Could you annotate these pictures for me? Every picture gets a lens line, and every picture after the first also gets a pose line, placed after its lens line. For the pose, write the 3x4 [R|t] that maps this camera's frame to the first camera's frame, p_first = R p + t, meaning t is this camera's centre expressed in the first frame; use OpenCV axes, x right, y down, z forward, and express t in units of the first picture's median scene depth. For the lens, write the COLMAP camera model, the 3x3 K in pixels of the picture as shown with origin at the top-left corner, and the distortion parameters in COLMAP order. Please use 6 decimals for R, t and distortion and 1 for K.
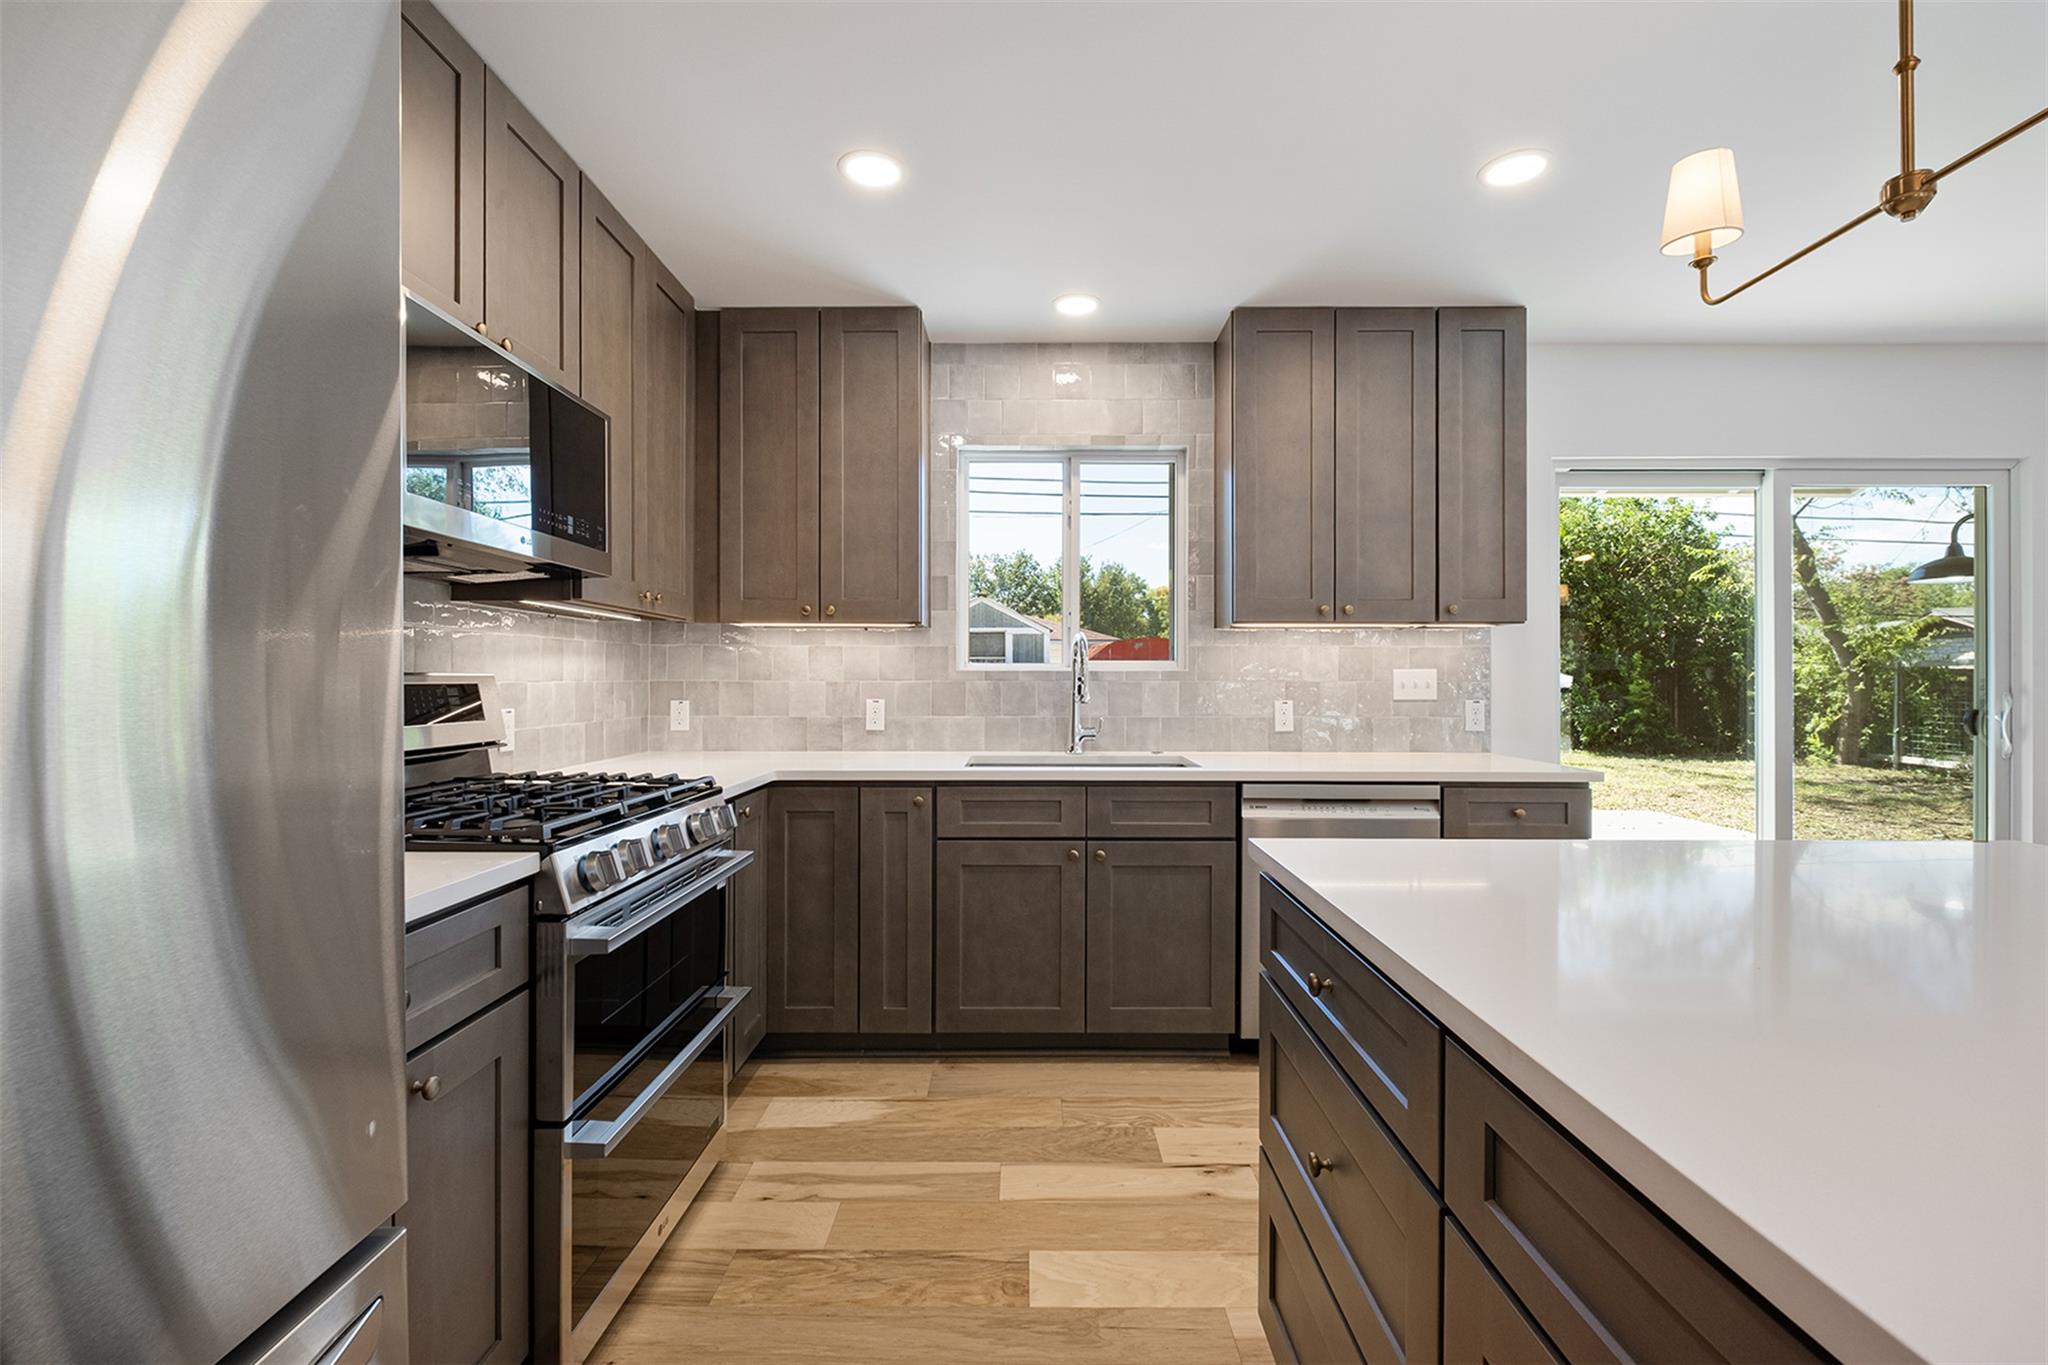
lens RADIAL K [[885.6, 0, 1028.7], [0, 885.6, 680.3], [0, 0, 1]] dist [0.018453, -0.000016]
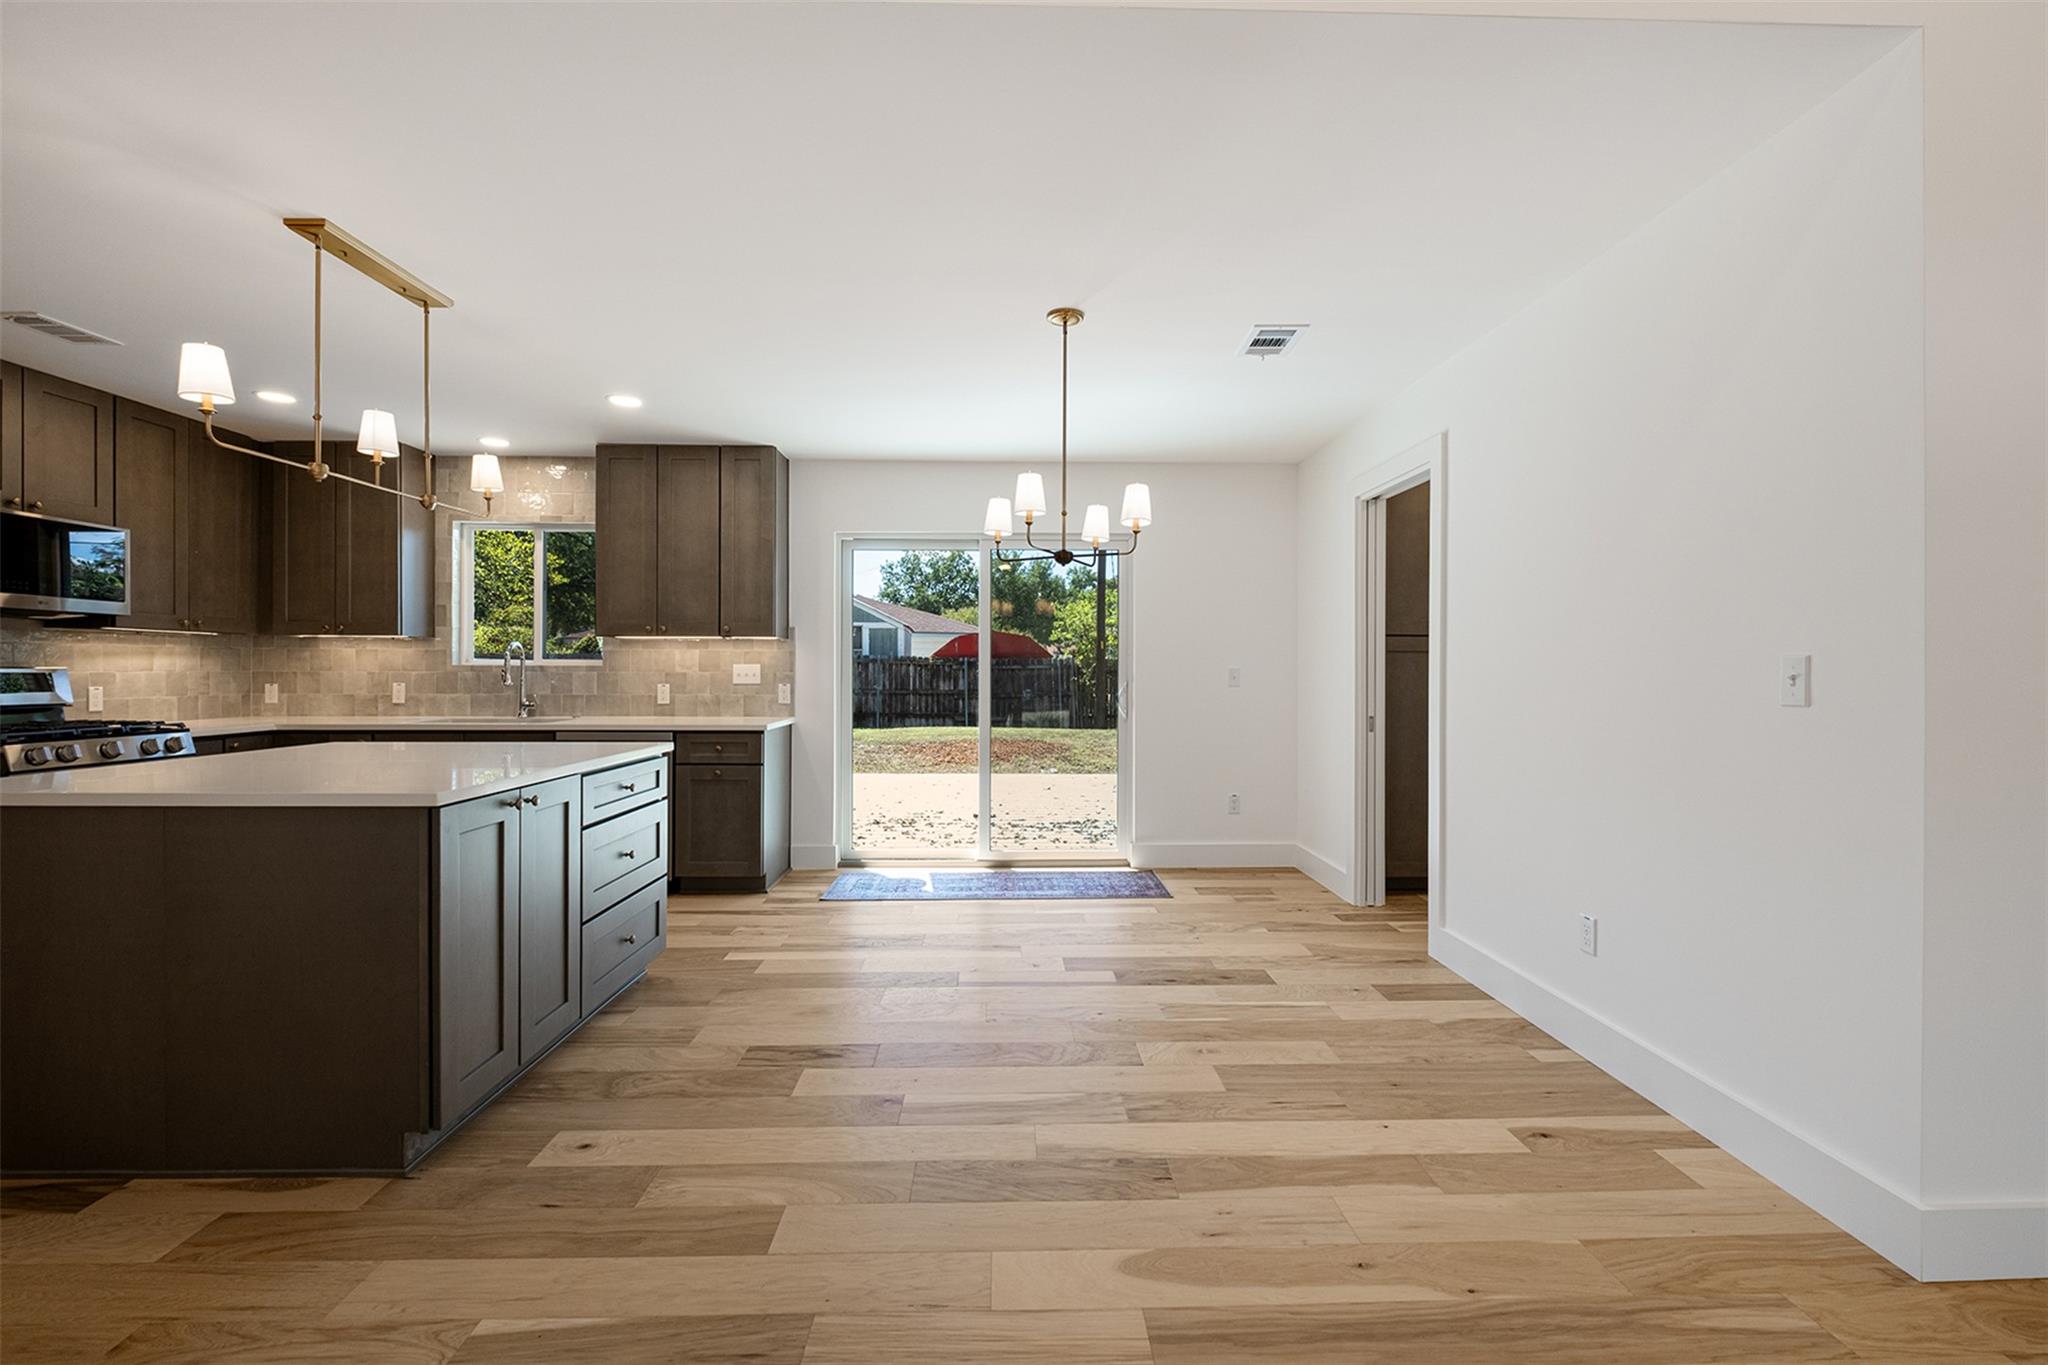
lens RADIAL K [[889.8, 0, 1025.5], [0, 889.8, 669.5], [0, 0, 1]] dist [-0.002679, -0.000564]
pose [[0.999551, 0.001457, 0.029922, 0.897516], [-0.001399, 0.999997, -0.001960, -0.001286], [-0.029925, 0.001917, 0.999550, -0.608092]]
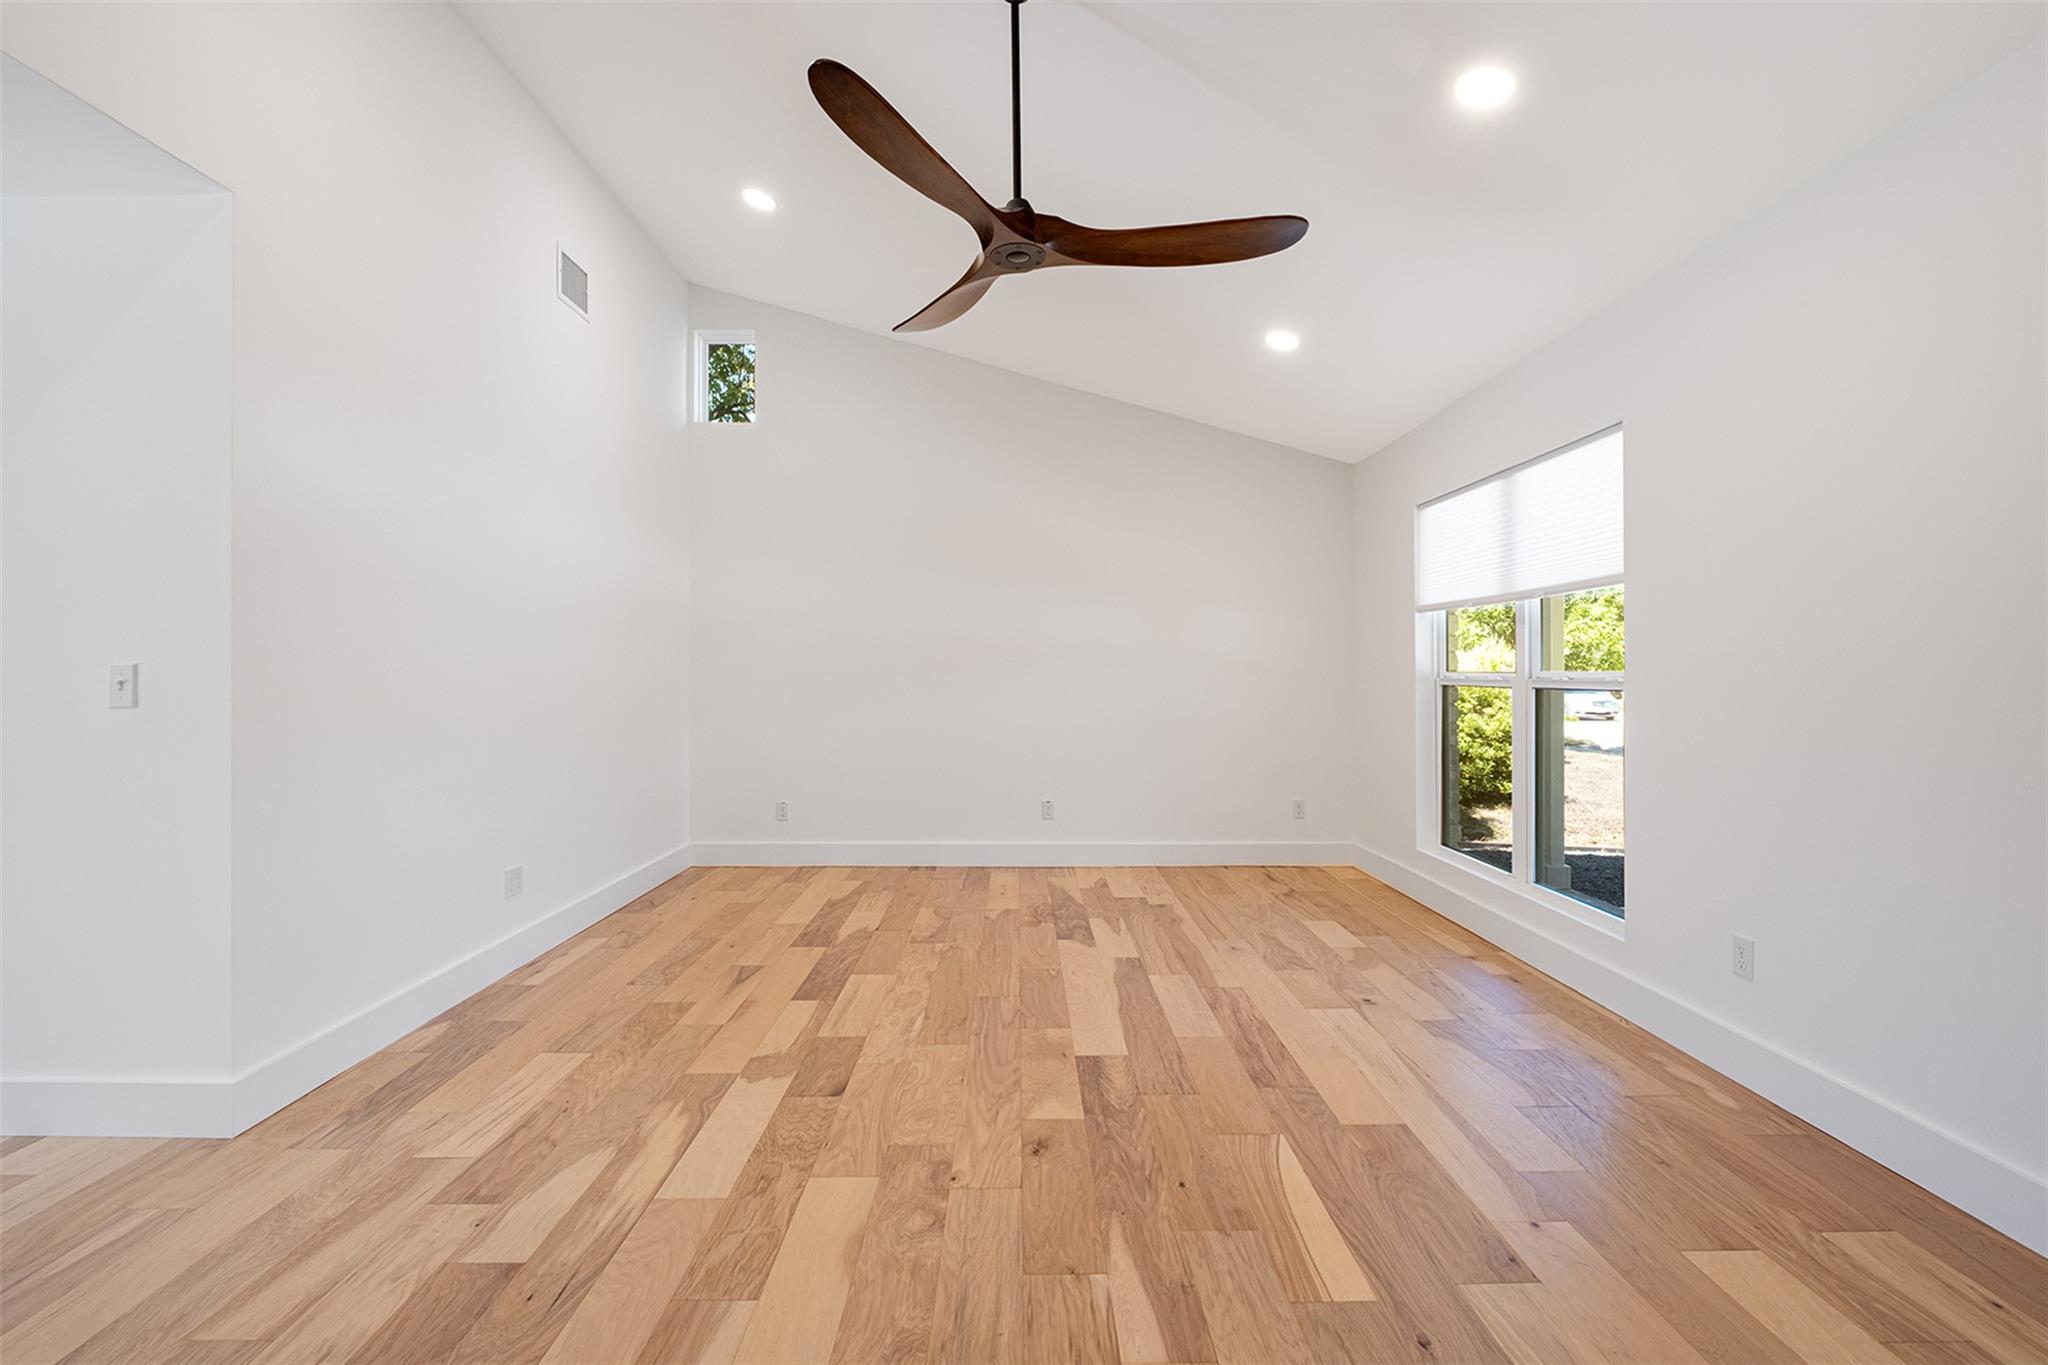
lens RADIAL K [[888.4, 0, 1017.0], [0, 888.4, 671.8], [0, 0, 1]] dist [-0.002544, -0.001090]
pose [[-0.002281, 0.000161, 0.999997, 0.747220], [0.002238, 0.999997, -0.000156, -0.004731], [-0.999995, 0.002238, -0.002281, -0.714437]]
